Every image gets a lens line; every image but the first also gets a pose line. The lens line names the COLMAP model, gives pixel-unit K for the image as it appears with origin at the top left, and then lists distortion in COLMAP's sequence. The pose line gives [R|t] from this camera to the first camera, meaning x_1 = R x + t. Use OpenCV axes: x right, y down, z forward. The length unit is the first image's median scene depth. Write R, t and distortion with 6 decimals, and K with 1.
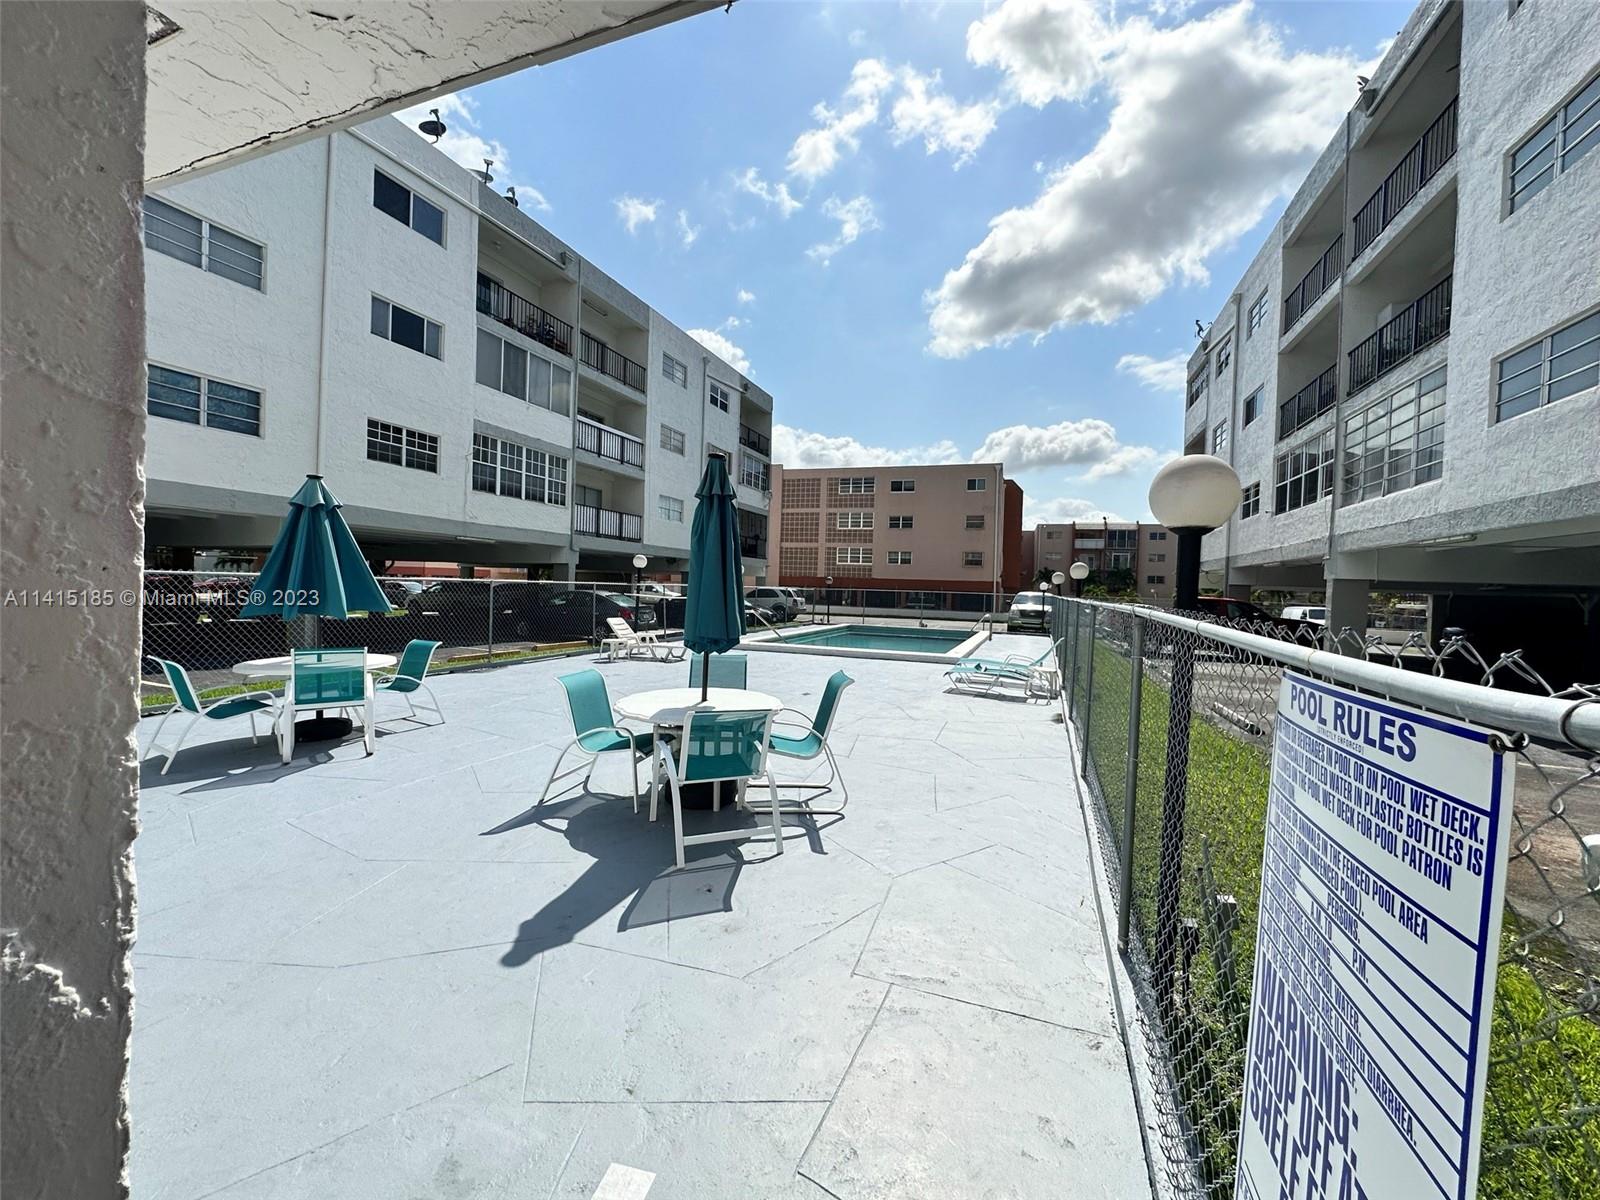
lens RADIAL K [[637.2, 0, 800.9], [0, 637.2, 597.6], [0, 0, 1]] dist [-0.003003, 0.000464]
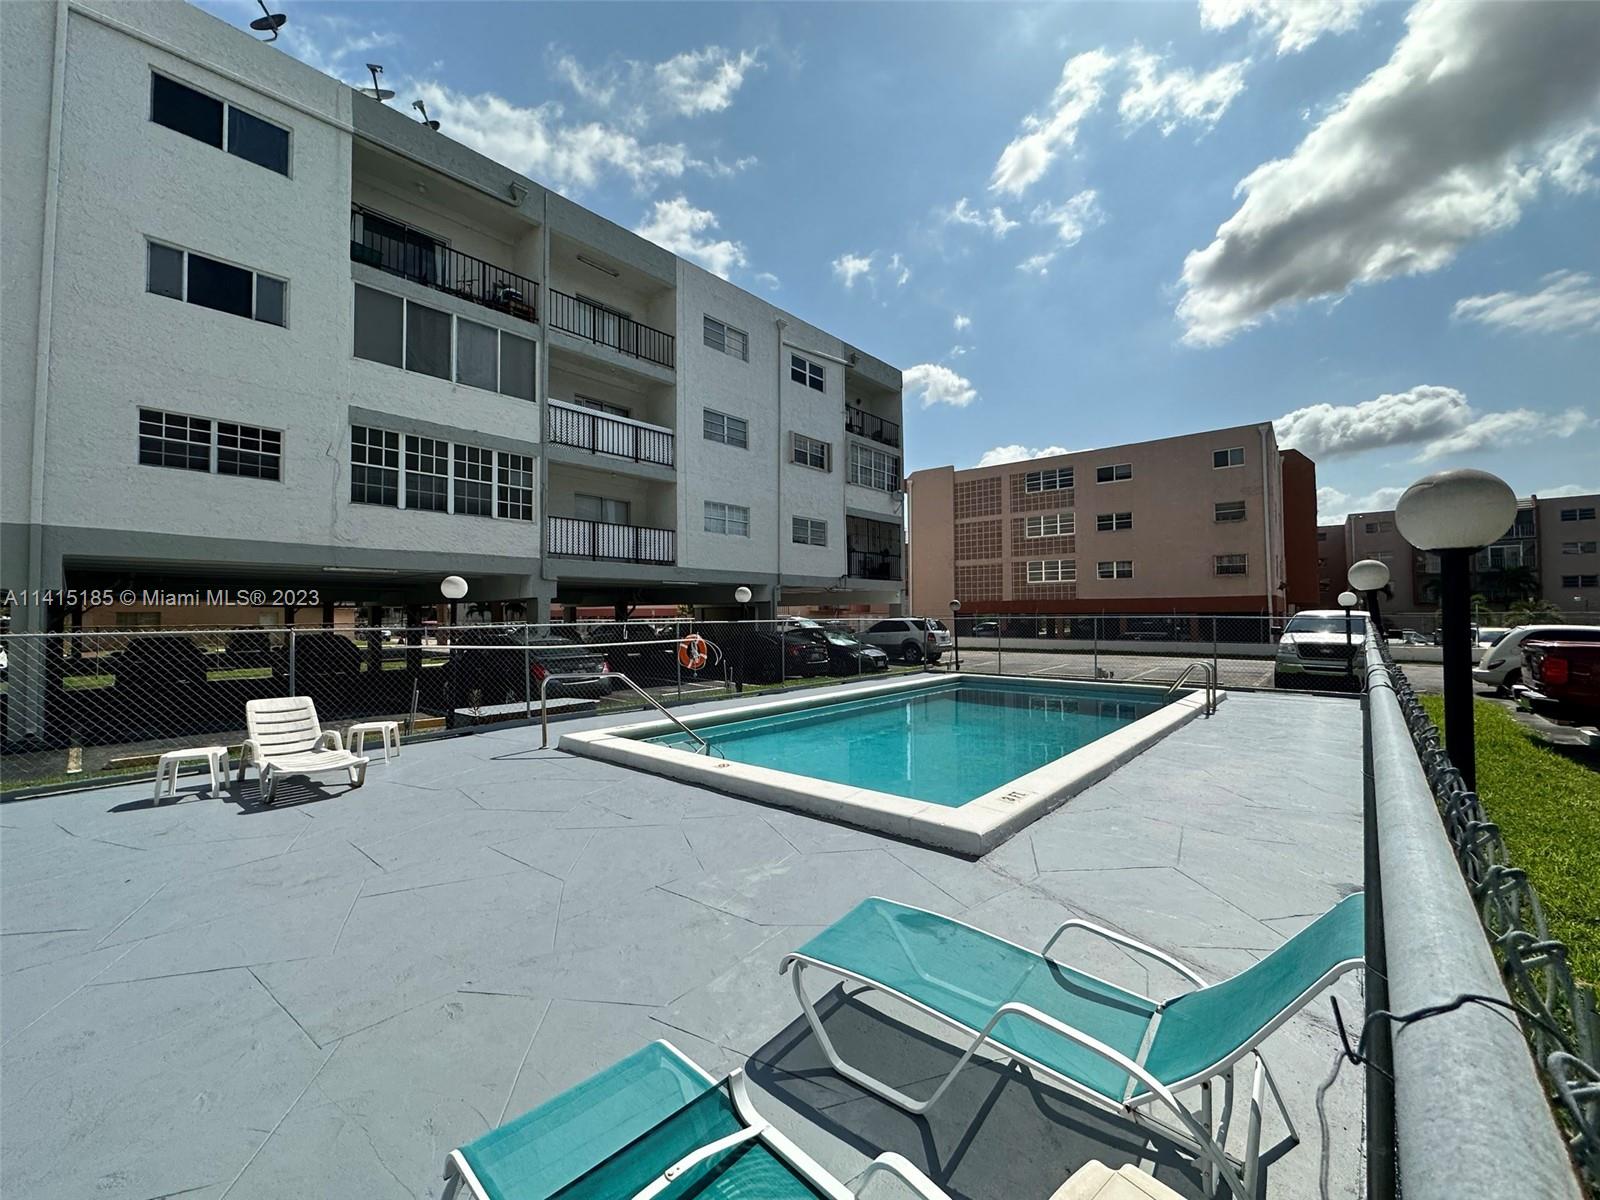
lens RADIAL K [[631.9, 0, 796.7], [0, 631.9, 587.8], [0, 0, 1]] dist [-0.000921, 0.000475]
pose [[0.930753, -0.055429, -0.361424, 0.147178], [0.032178, 0.997025, -0.070040, -0.004468], [0.364231, 0.053560, 0.929767, 0.368318]]
